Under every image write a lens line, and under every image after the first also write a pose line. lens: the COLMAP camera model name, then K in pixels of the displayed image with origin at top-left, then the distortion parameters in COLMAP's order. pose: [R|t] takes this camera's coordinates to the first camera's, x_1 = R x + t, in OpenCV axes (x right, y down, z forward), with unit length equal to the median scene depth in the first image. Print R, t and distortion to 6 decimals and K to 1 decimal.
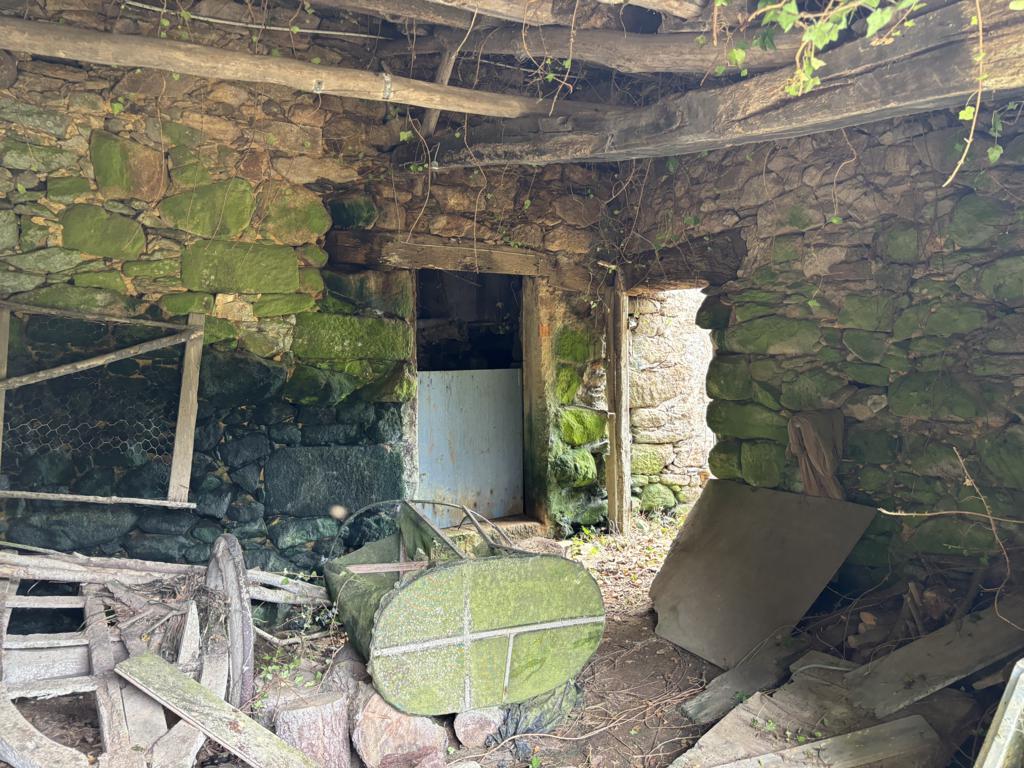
lens RADIAL K [[764.2, 0, 515.4], [0, 764.2, 382.1], [0, 0, 1]] dist [0.027599, -0.016733]
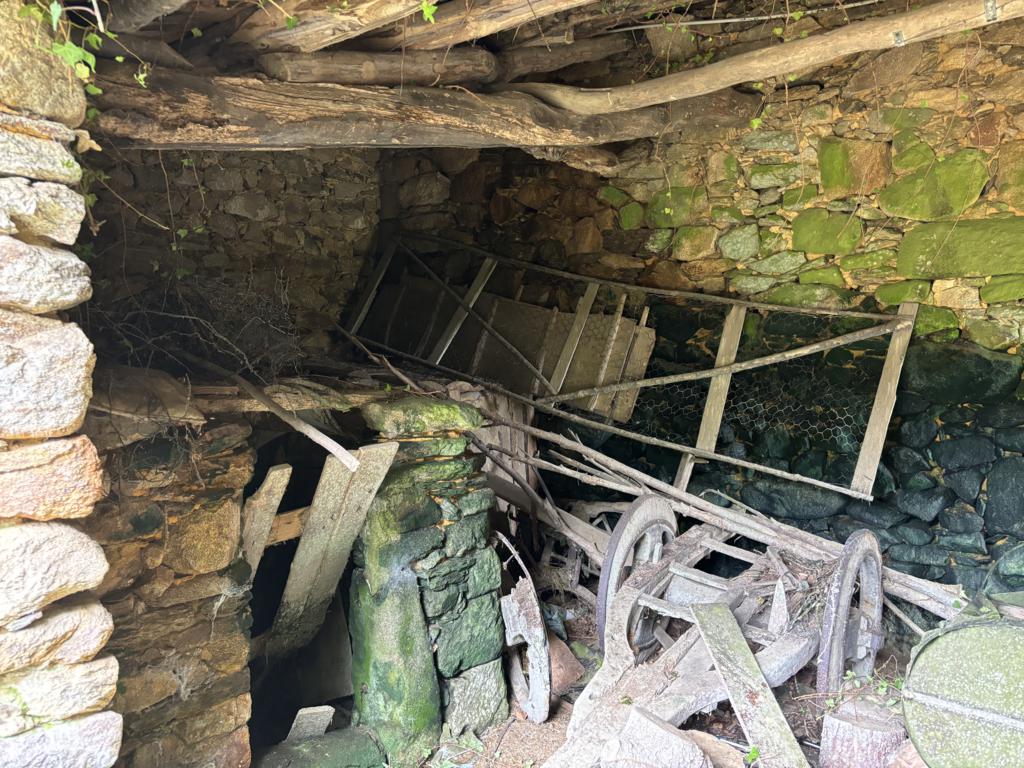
lens RADIAL K [[764.2, 0, 515.4], [0, 764.2, 385.1], [0, 0, 1]] dist [0.027599, -0.016733]
pose [[0.406257, 0.049044, -0.912442, 0.275497], [-0.043562, 0.998463, 0.034272, 0.001746], [0.912720, 0.025825, 0.407768, 0.169448]]
